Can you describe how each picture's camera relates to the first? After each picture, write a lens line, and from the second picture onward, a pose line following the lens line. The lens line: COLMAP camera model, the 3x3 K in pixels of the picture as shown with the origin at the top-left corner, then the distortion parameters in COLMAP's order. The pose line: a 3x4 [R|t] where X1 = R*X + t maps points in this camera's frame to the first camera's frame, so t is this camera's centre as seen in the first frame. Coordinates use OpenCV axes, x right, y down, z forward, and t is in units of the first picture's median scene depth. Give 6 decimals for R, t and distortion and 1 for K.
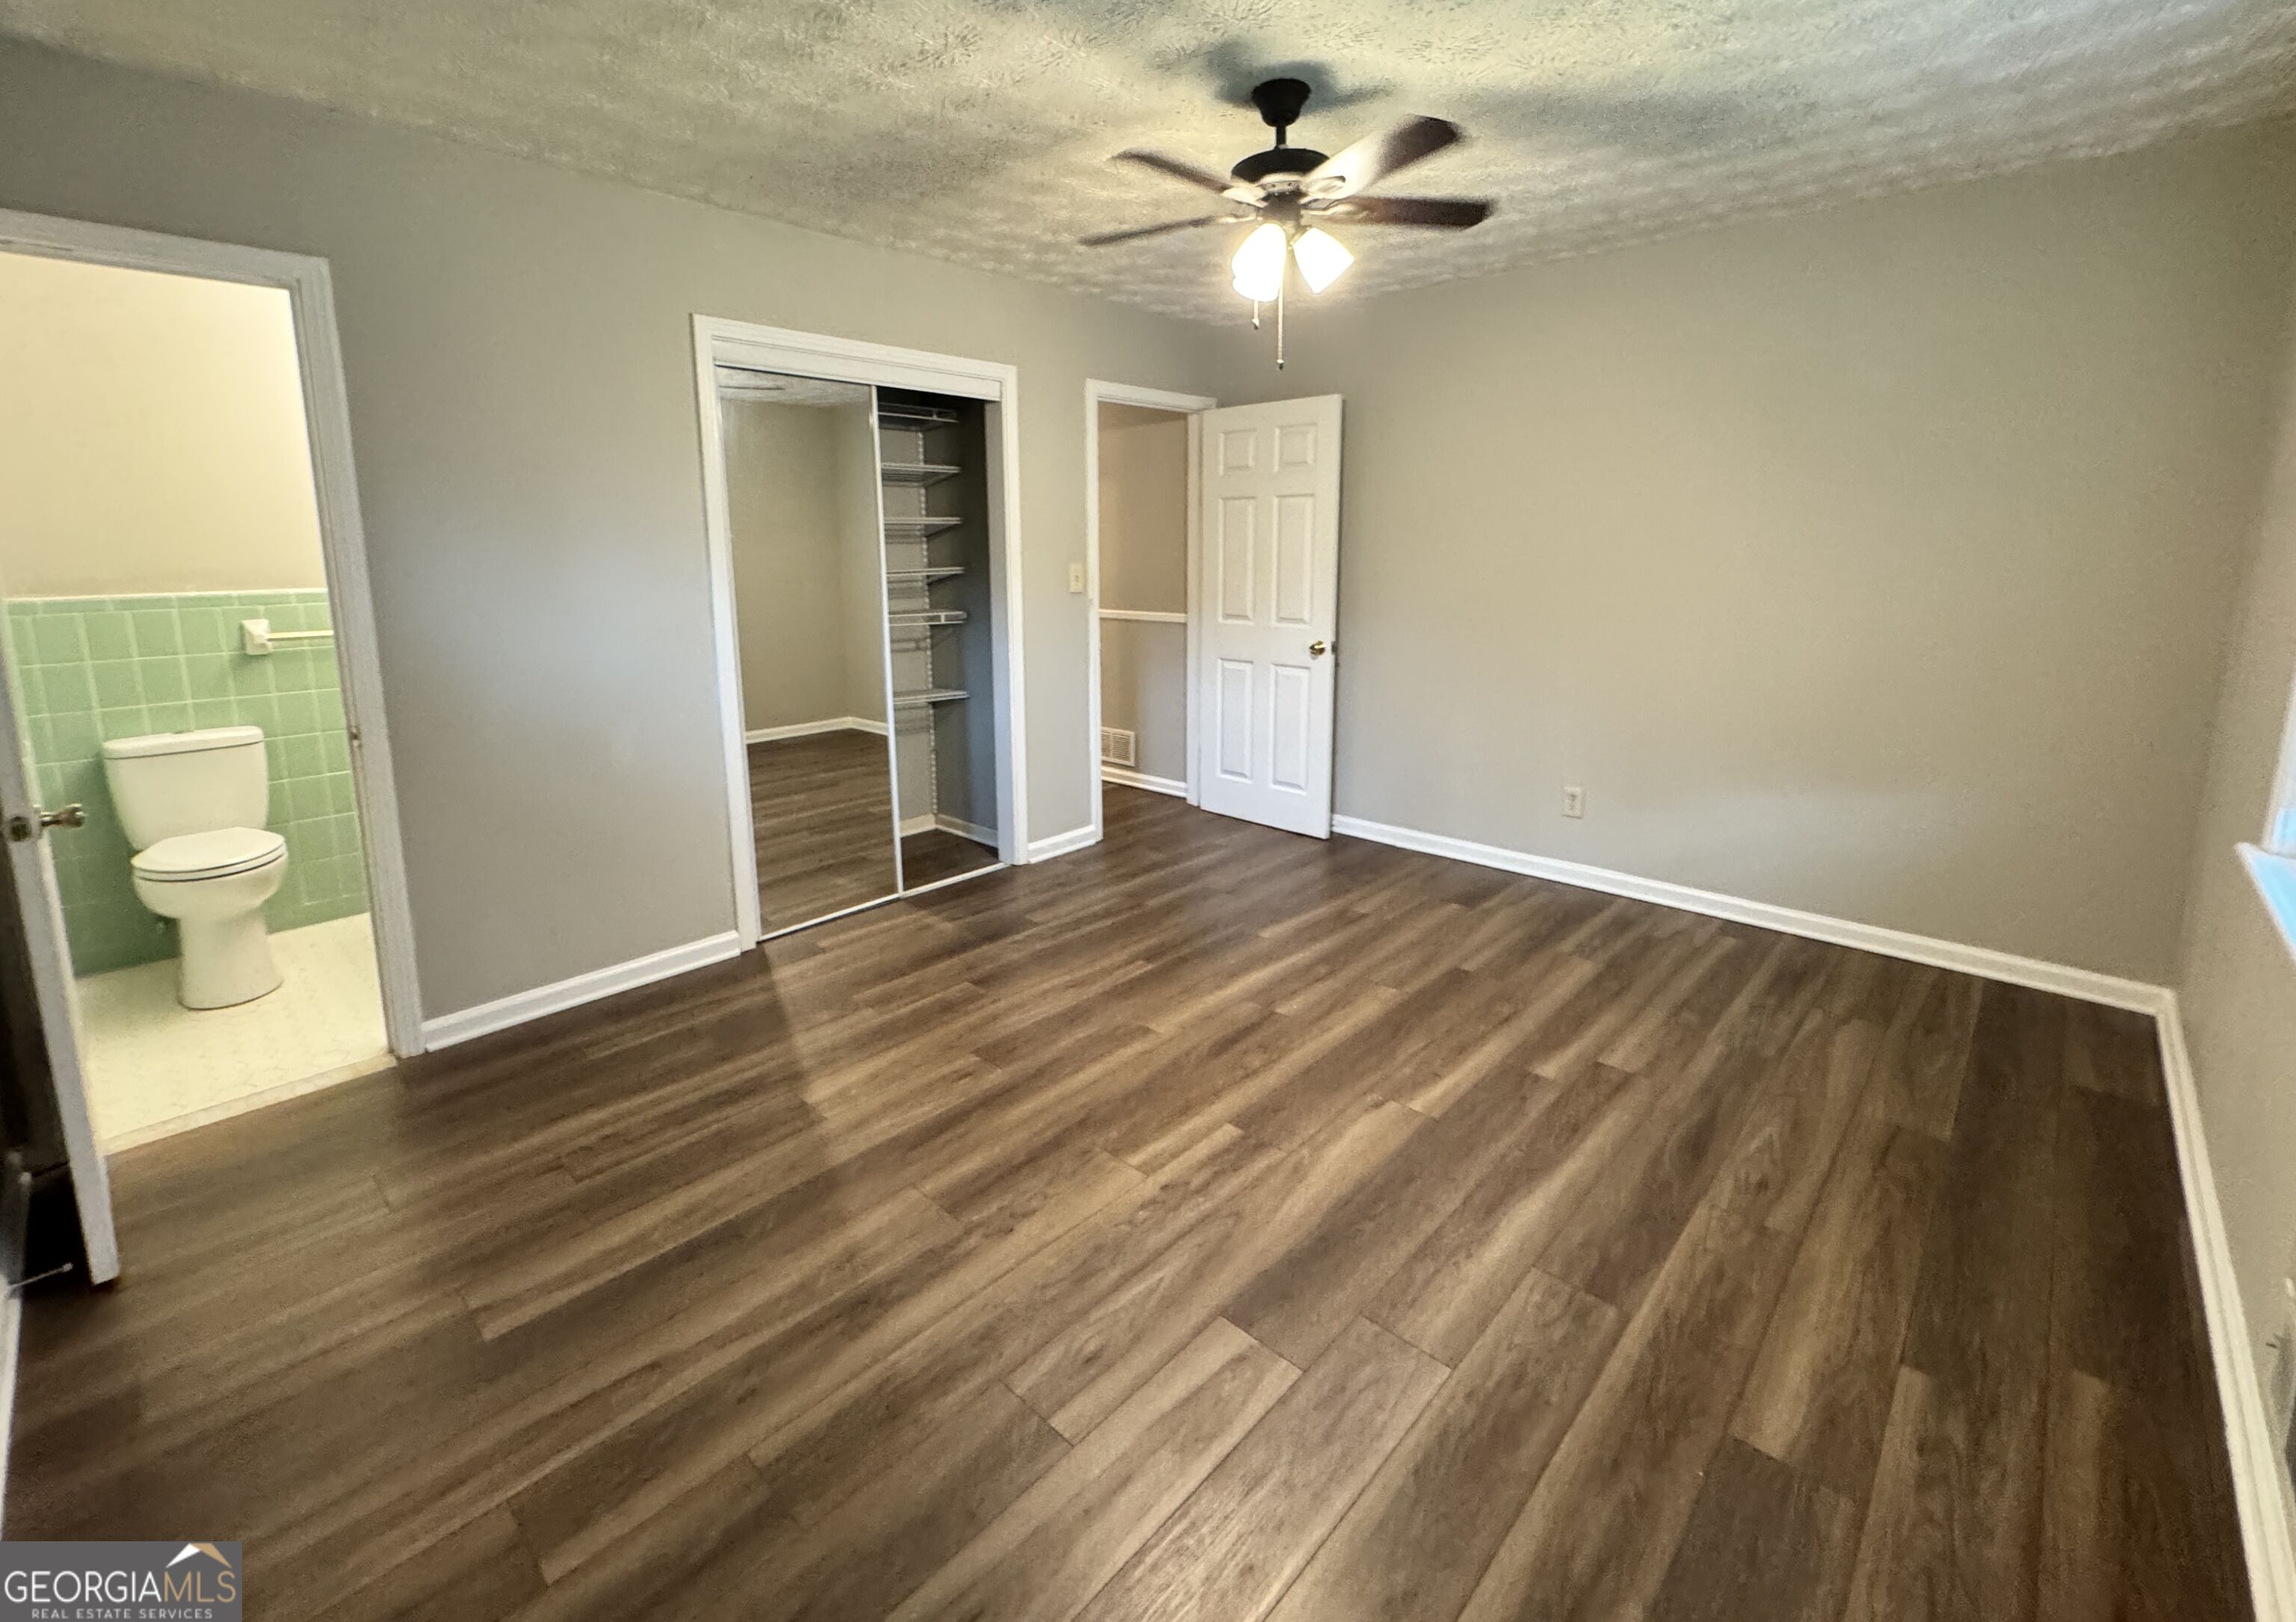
lens RADIAL K [[990.9, 0, 1148.0], [0, 990.9, 811.0], [0, 0, 1]] dist [0.001123, 0.000035]
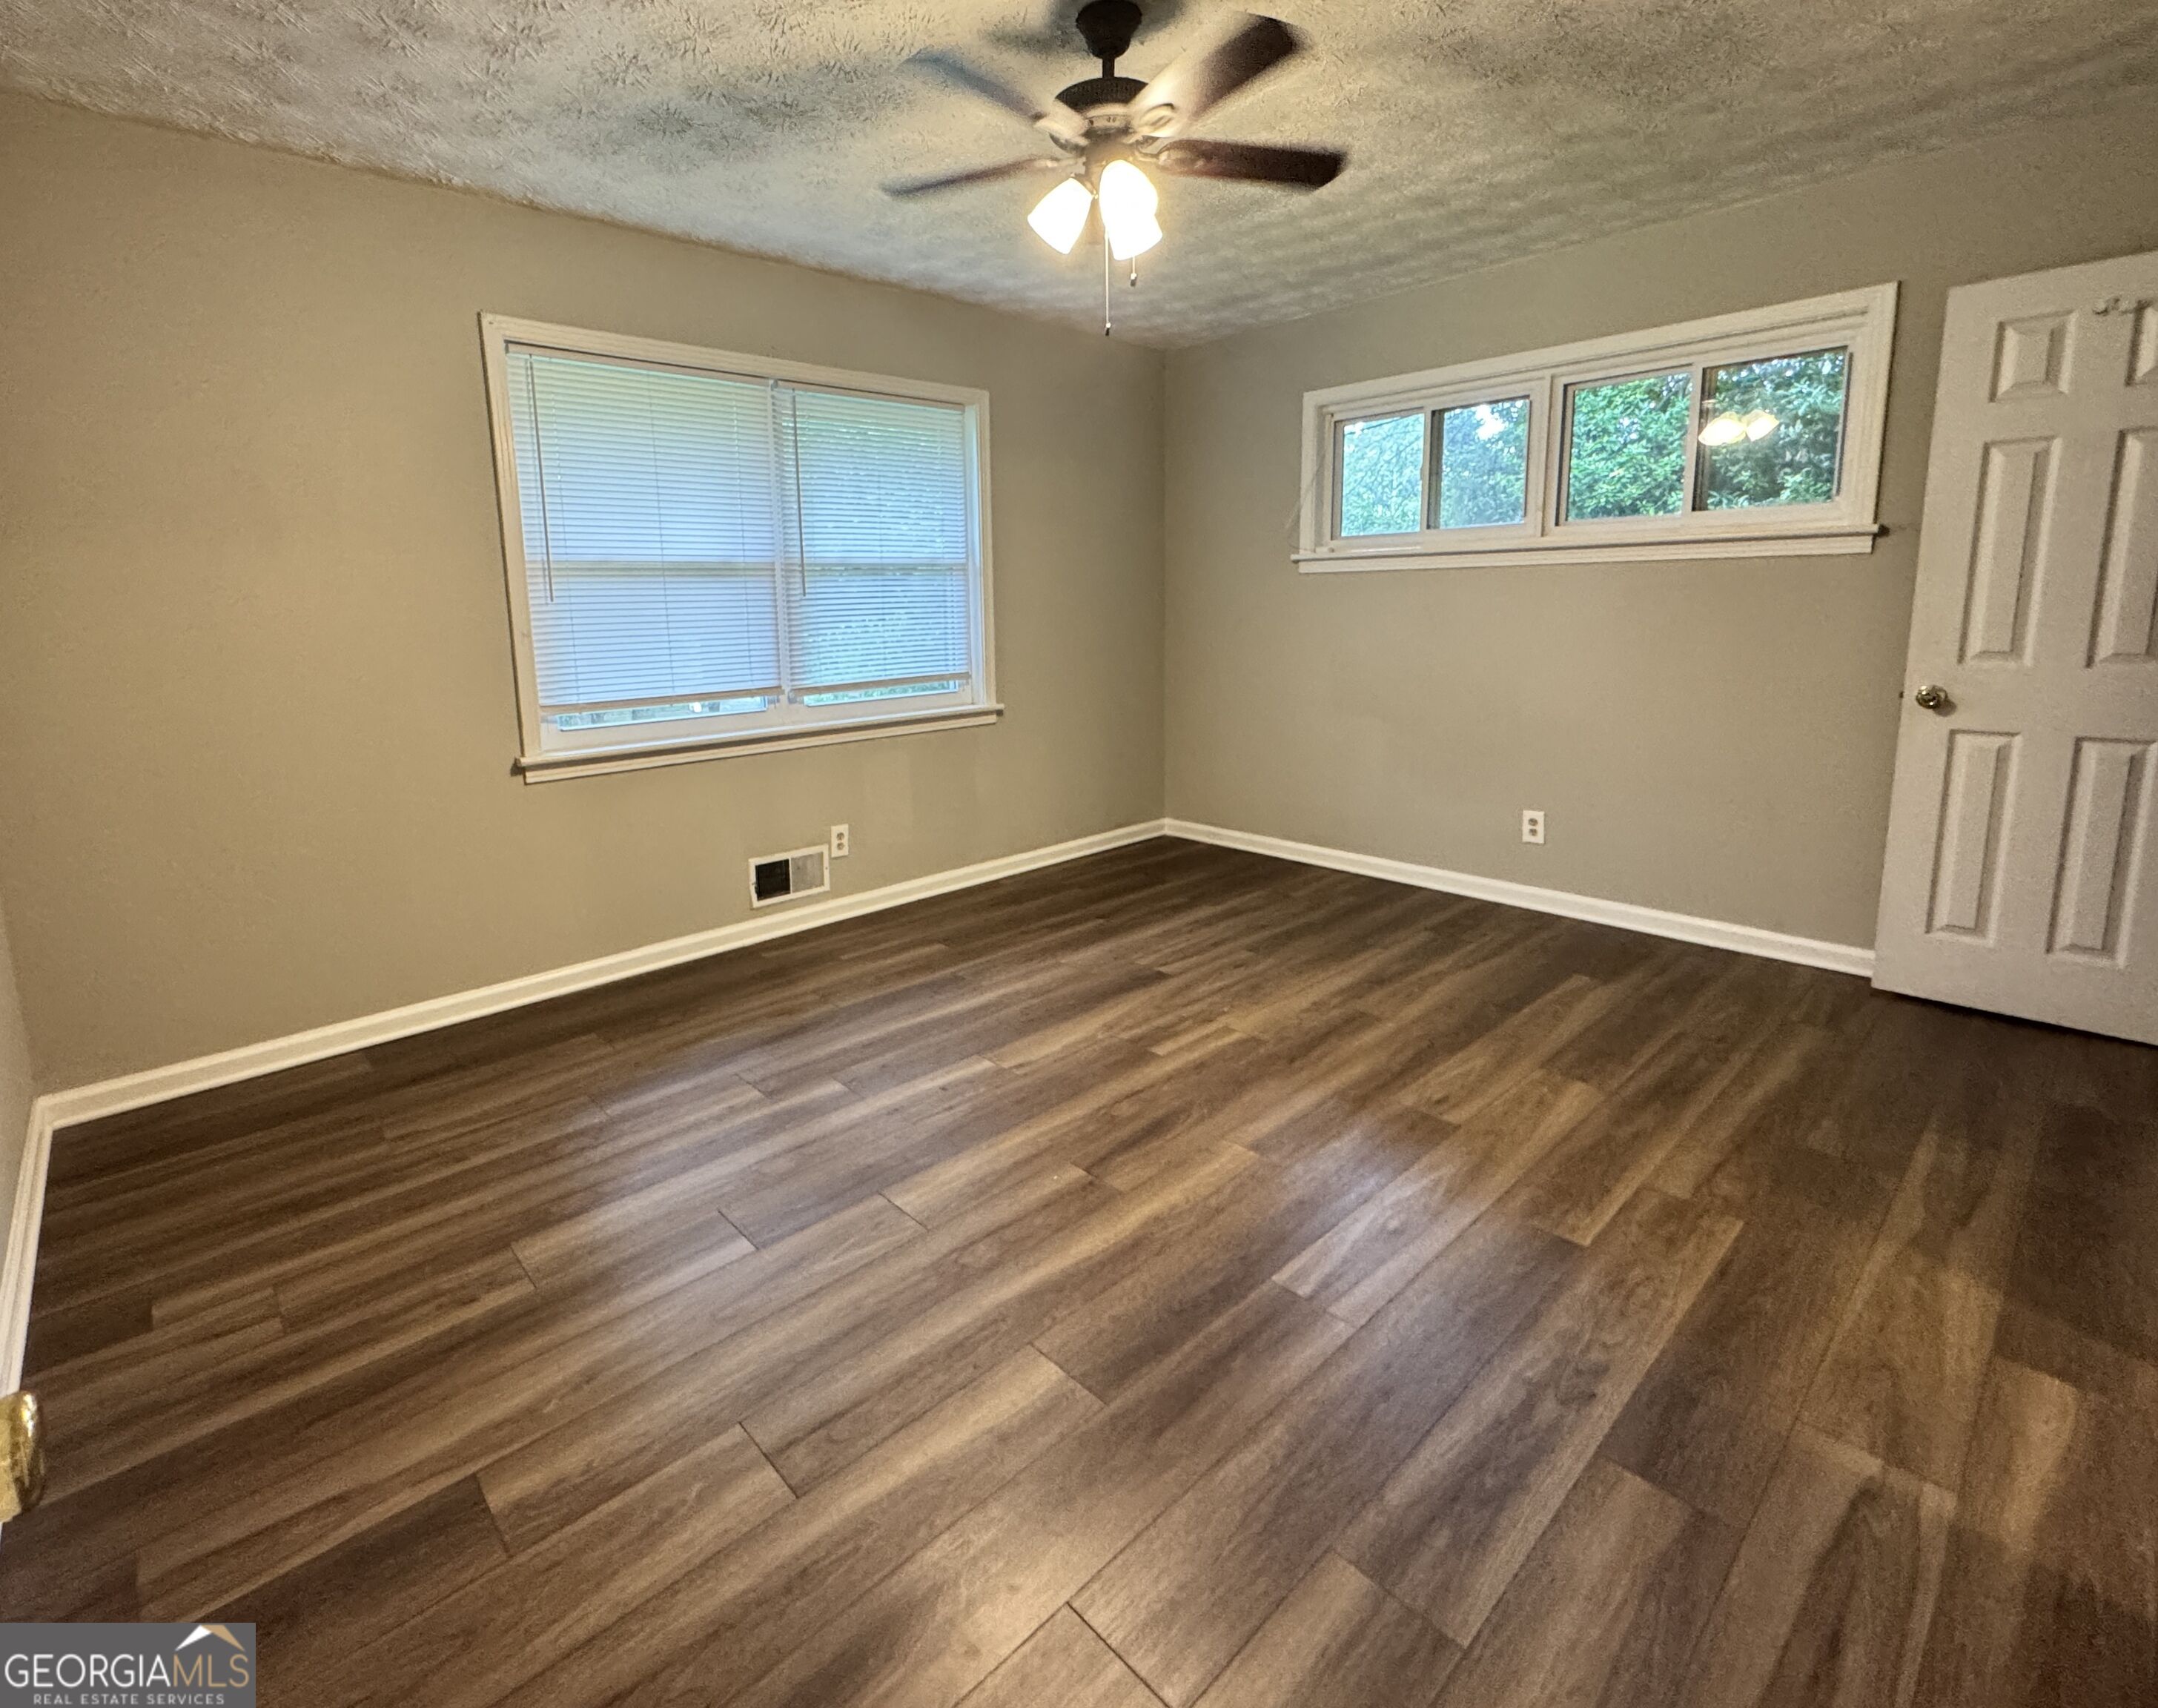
lens RADIAL K [[989.4, 0, 1079.0], [0, 989.4, 854.0], [0, 0, 1]] dist [-0.001953, -0.000022]
pose [[-0.998493, 0.019782, 0.051193, 0.112102], [0.042620, 0.867158, 0.496206, -0.446346], [-0.034576, 0.497640, -0.866694, 1.864734]]
